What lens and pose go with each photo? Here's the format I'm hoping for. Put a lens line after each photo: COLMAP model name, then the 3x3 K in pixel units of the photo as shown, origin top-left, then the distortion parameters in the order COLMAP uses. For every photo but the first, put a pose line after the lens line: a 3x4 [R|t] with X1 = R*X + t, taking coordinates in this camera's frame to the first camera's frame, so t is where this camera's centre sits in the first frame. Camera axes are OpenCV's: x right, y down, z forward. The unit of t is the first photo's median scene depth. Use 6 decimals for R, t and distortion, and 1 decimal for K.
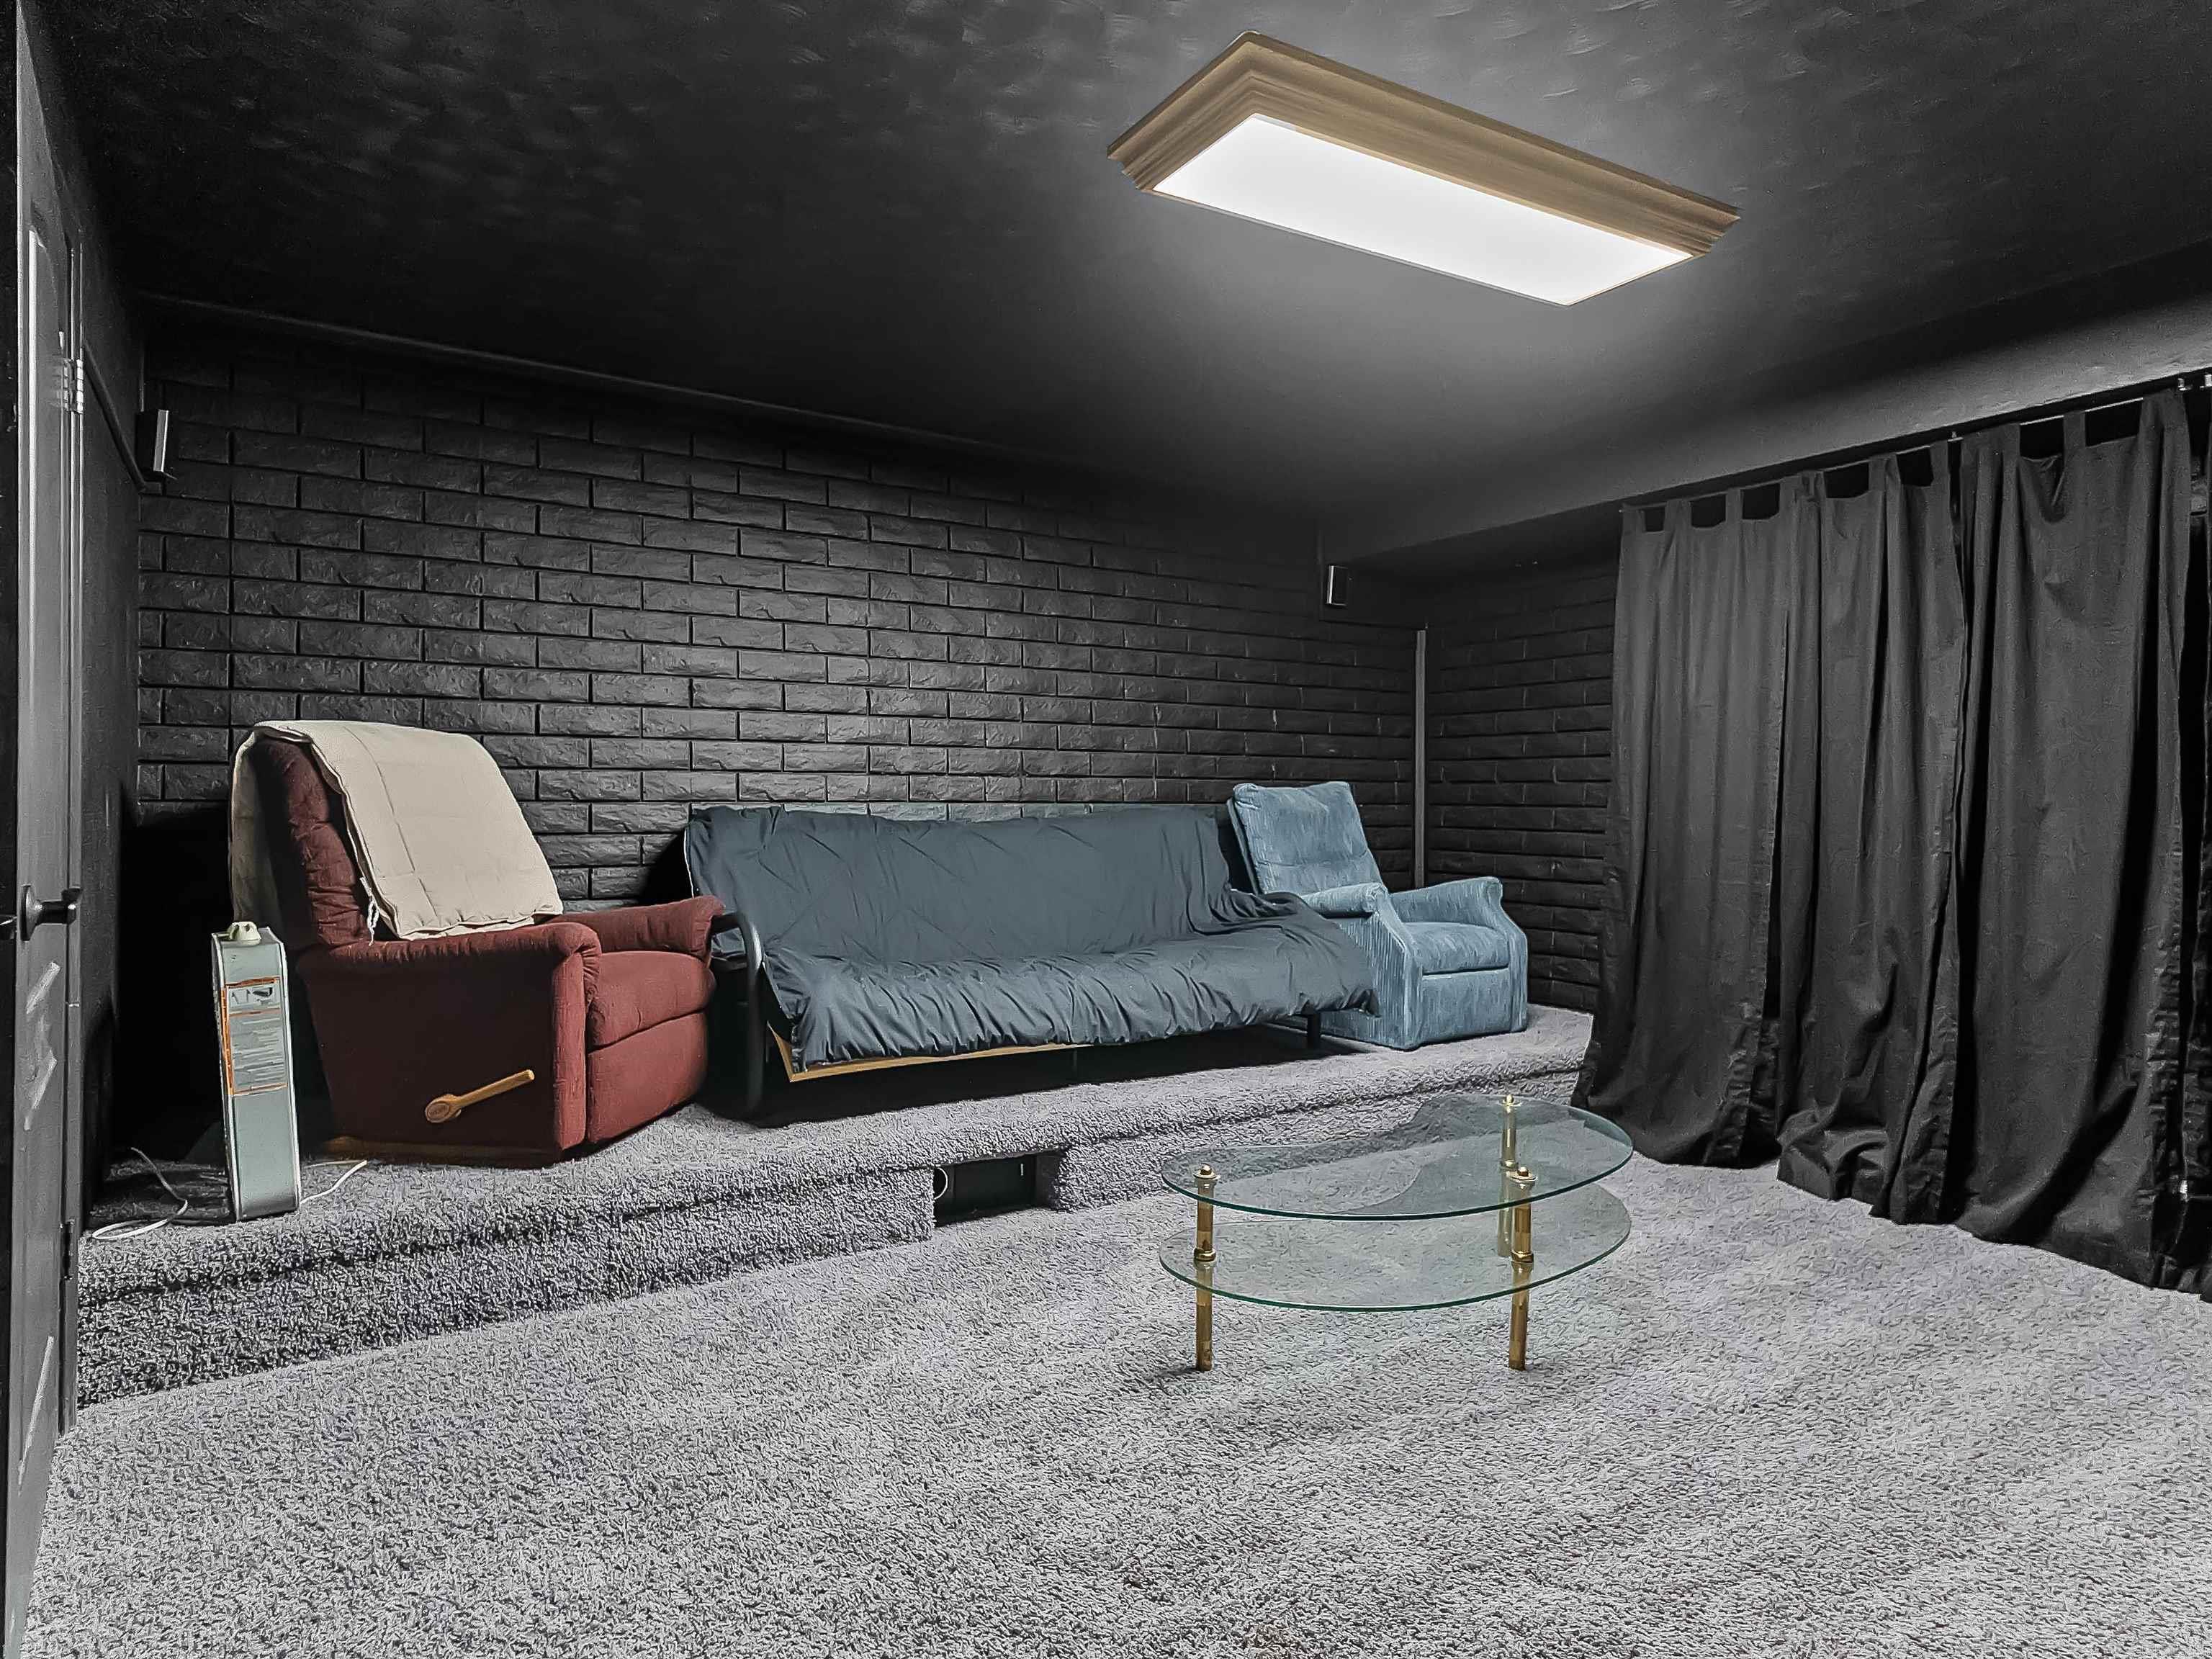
lens RADIAL K [[1309.4, 0, 1104.2], [0, 1309.4, 810.9], [0, 0, 1]] dist [0.041549, -0.022496]
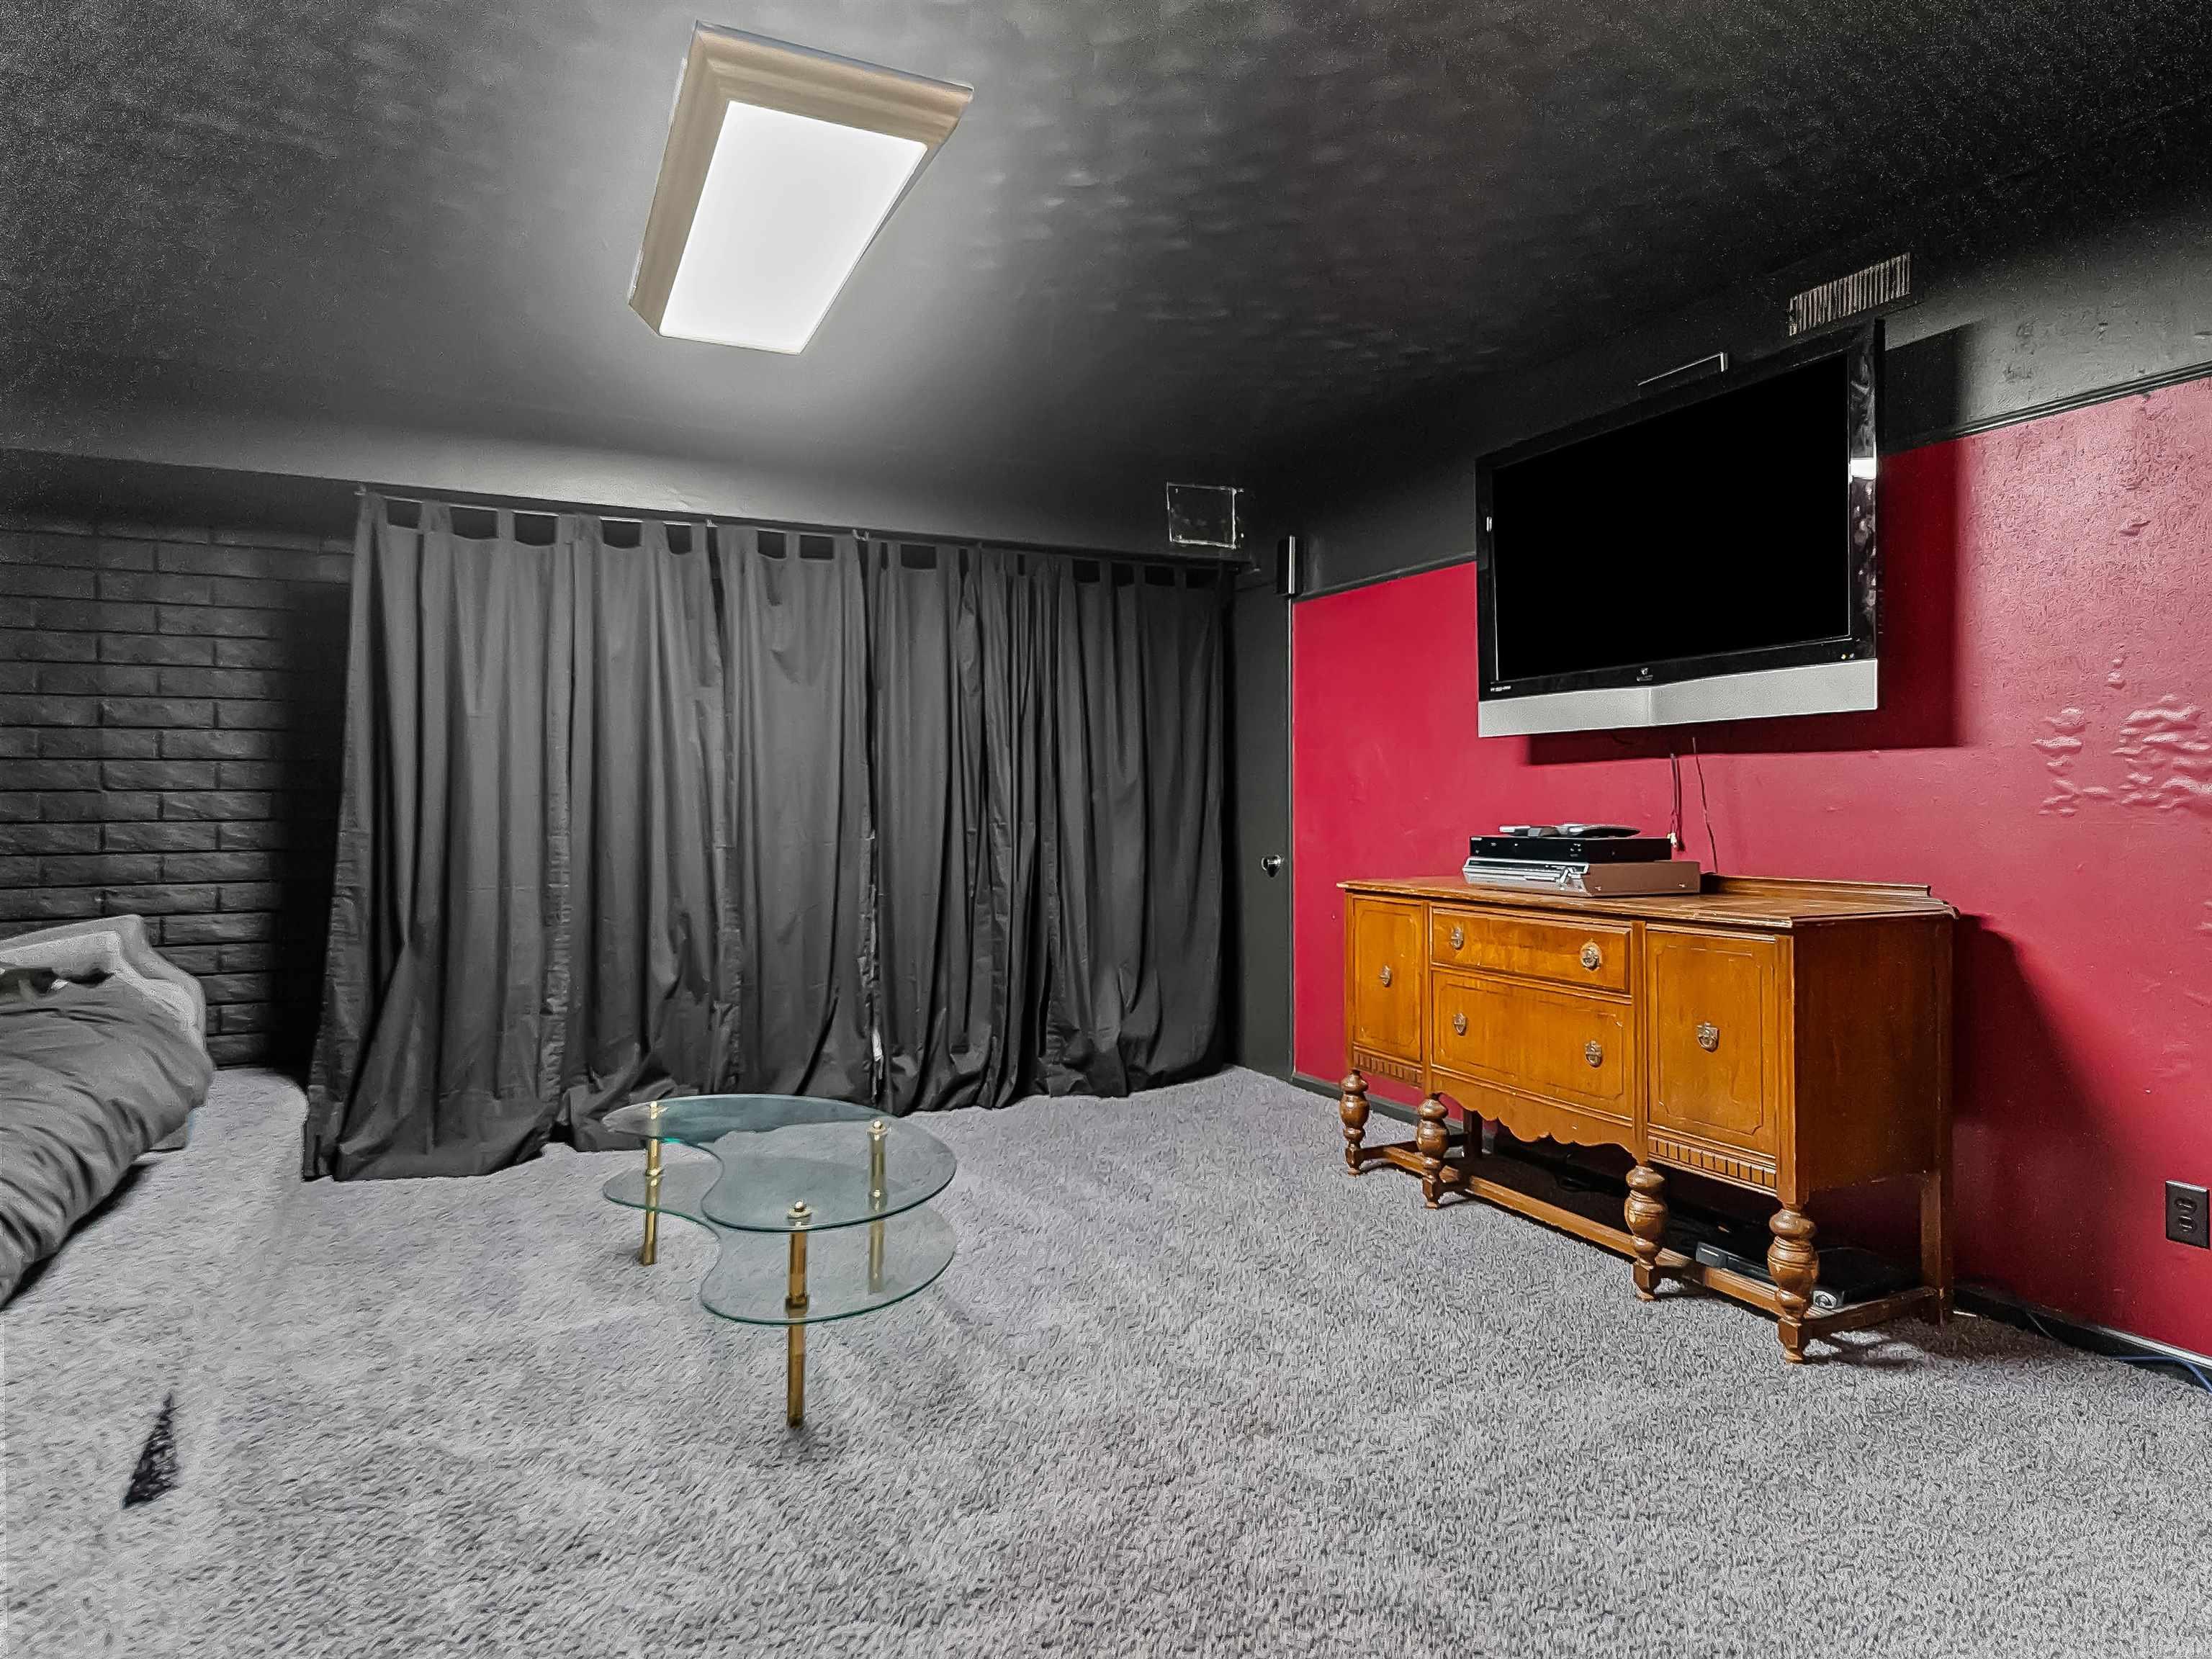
lens RADIAL K [[1309.4, 0, 1104.2], [0, 1309.4, 810.9], [0, 0, 1]] dist [0.041549, -0.022496]
pose [[0.096423, -0.002990, 0.995336, -0.596984], [0.025918, 0.999664, 0.000492, 0.005783], [-0.995003, 0.025750, 0.096468, 0.509125]]
